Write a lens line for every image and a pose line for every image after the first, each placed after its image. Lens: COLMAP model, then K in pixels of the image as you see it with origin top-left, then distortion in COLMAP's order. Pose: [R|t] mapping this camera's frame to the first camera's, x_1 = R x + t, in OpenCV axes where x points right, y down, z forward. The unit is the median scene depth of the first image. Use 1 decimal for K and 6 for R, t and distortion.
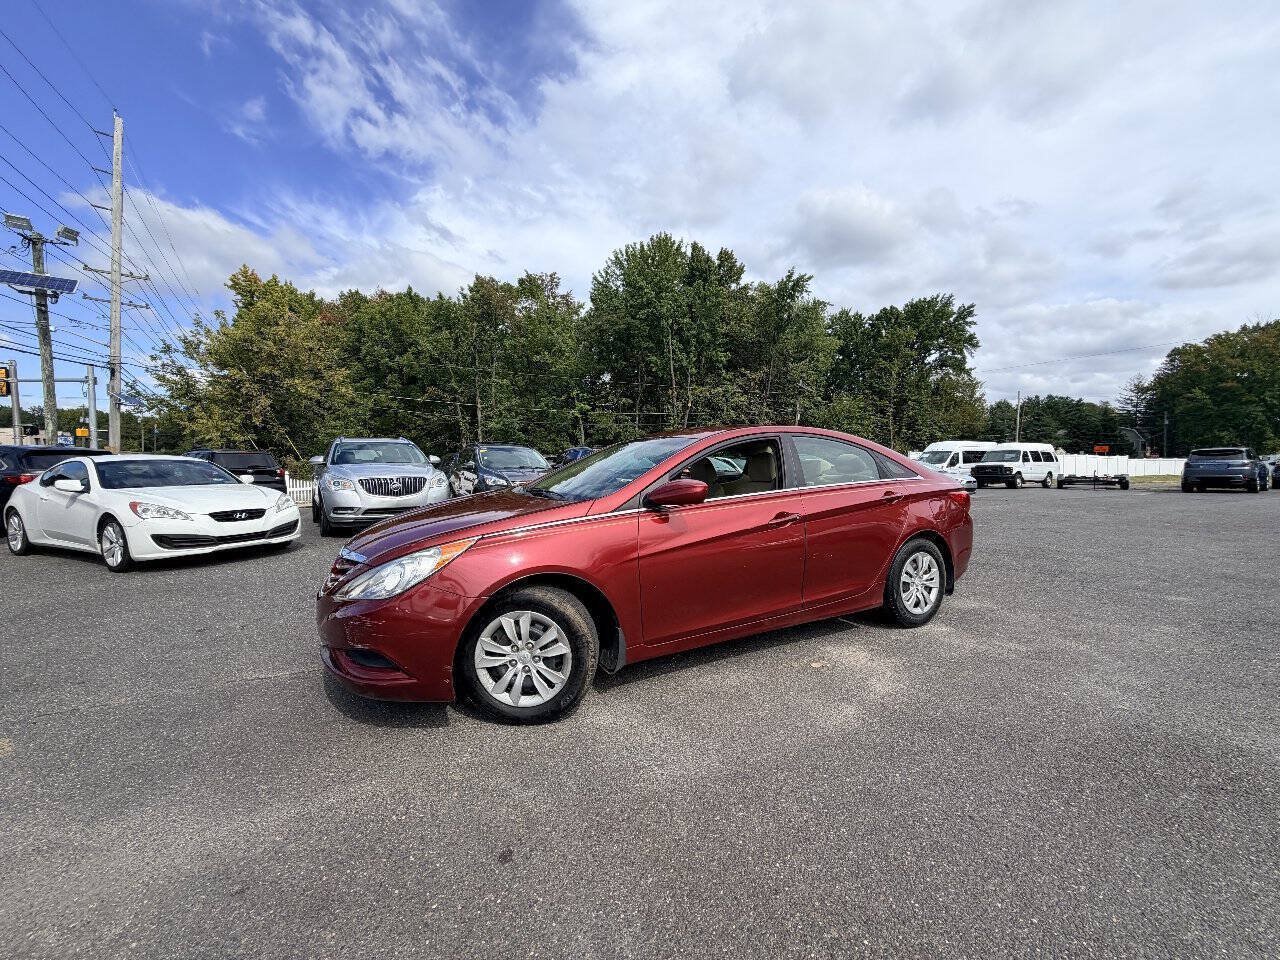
lens RADIAL K [[509.1, 0, 639.5], [0, 509.1, 478.0], [0, 0, 1]] dist [0.000447, -0.000101]
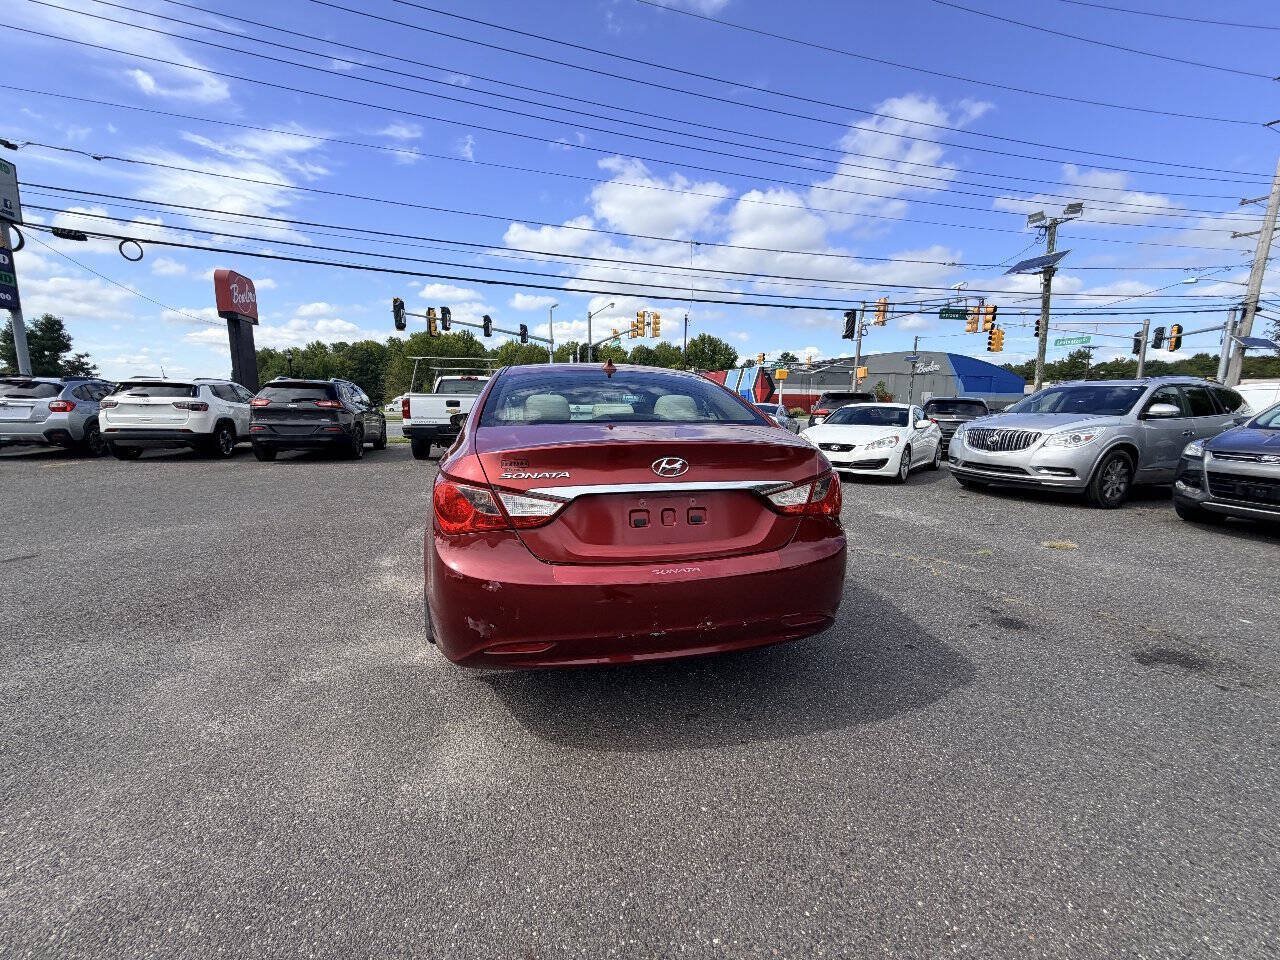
lens RADIAL K [[509.1, 0, 638.5], [0, 509.1, 484.2], [0, 0, 1]] dist [0.000447, -0.000101]
pose [[-0.258691, 0.148689, -0.954448, 0.104758], [-0.046597, 0.985011, 0.166080, -0.005015], [0.964836, 0.087438, -0.247885, 0.132242]]
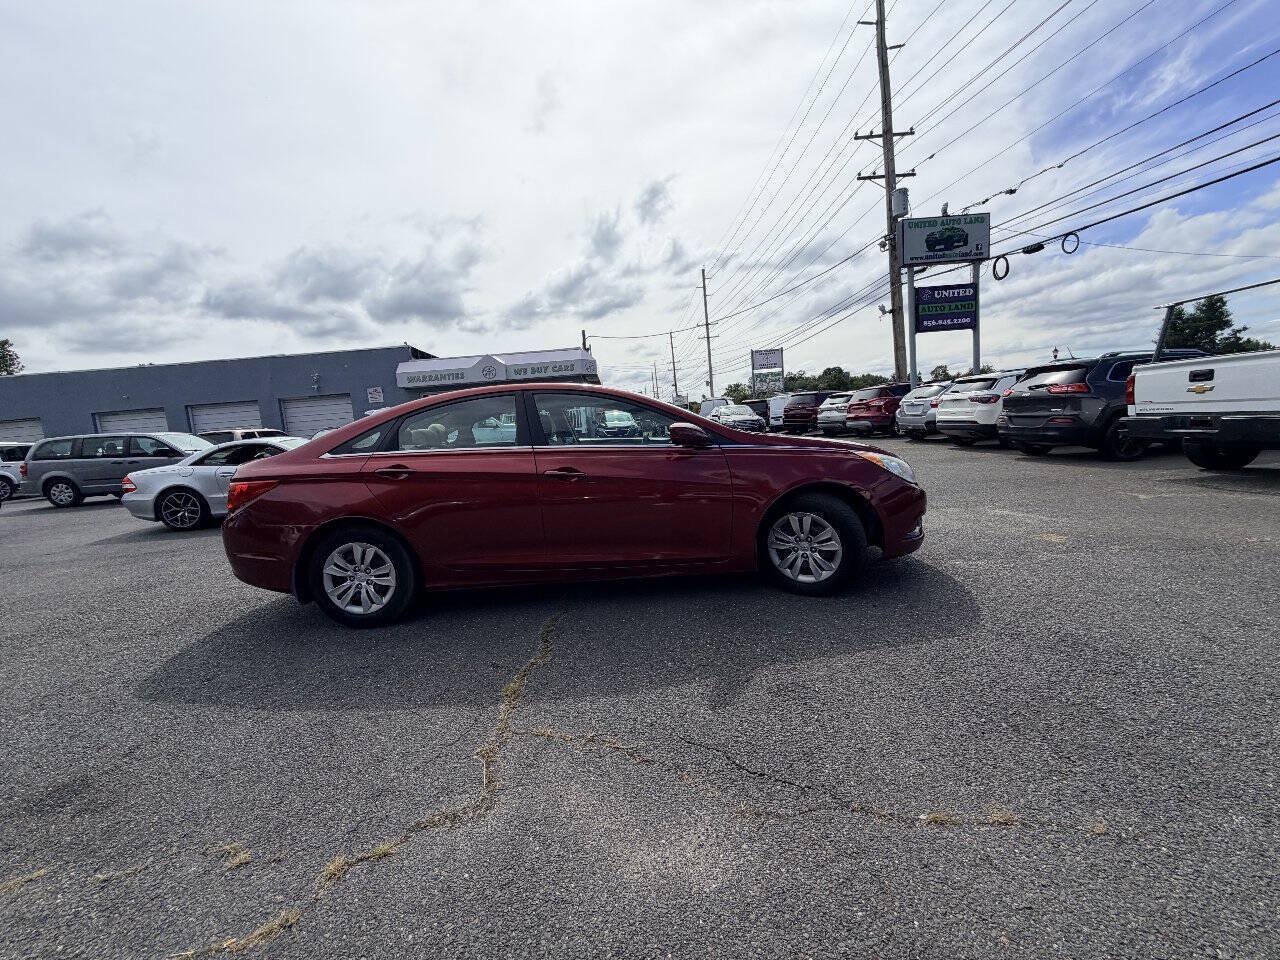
lens RADIAL K [[509.1, 0, 638.3], [0, 509.1, 485.4], [0, 0, 1]] dist [0.000447, -0.000101]
pose [[-0.879519, 0.009443, 0.475770, -0.045755], [0.094062, 0.983526, 0.154365, -0.004757], [-0.466474, 0.180518, -0.865919, 0.178770]]
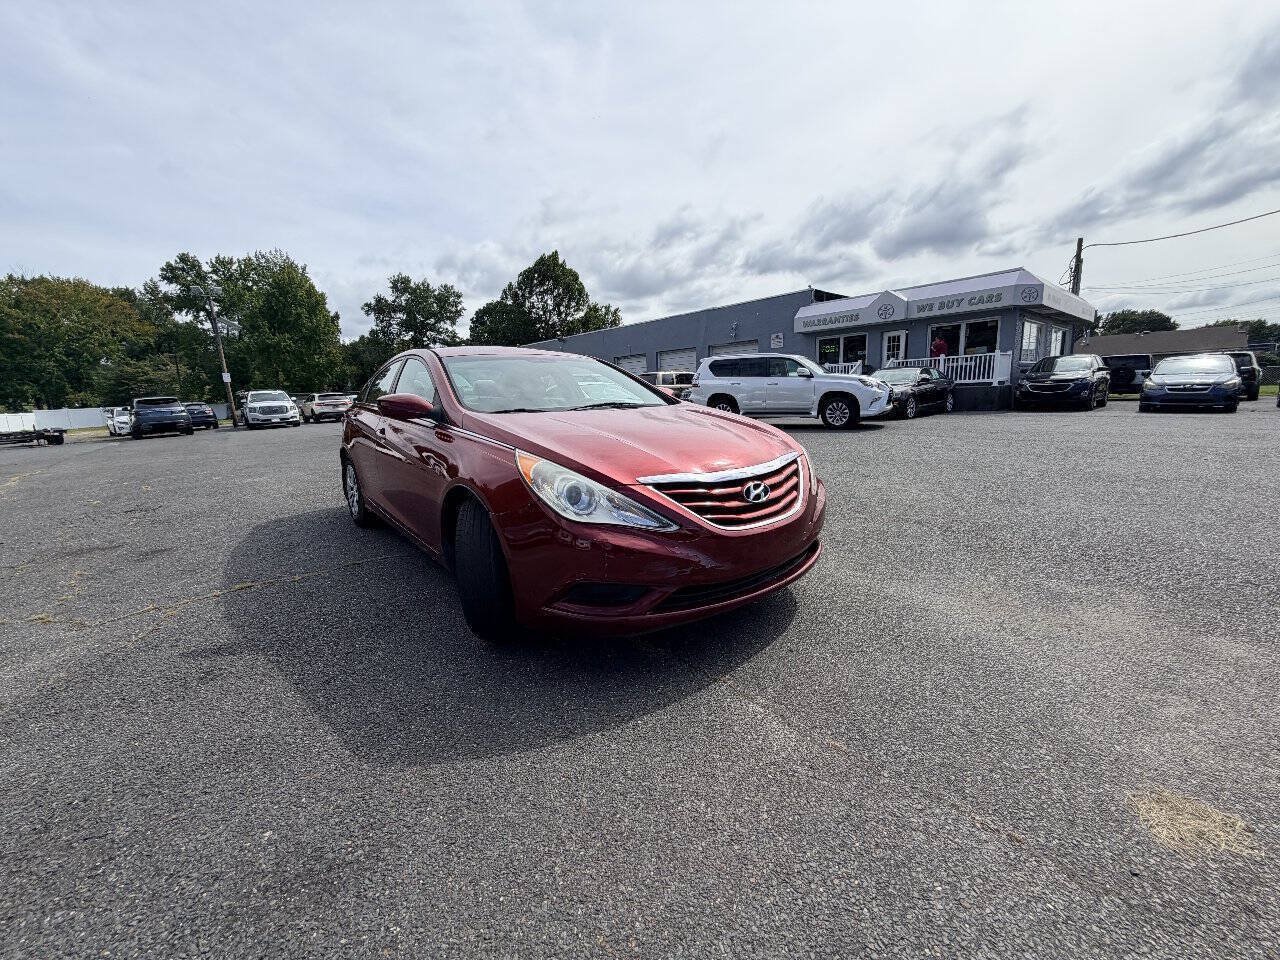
lens RADIAL K [[509.1, 0, 637.3], [0, 509.1, 483.0], [0, 0, 1]] dist [0.000447, -0.000101]
pose [[-0.189607, -0.164008, 0.968065, -0.091075], [0.072034, 0.980970, 0.180303, 0.000124], [-0.979214, 0.103921, -0.174185, 0.090787]]
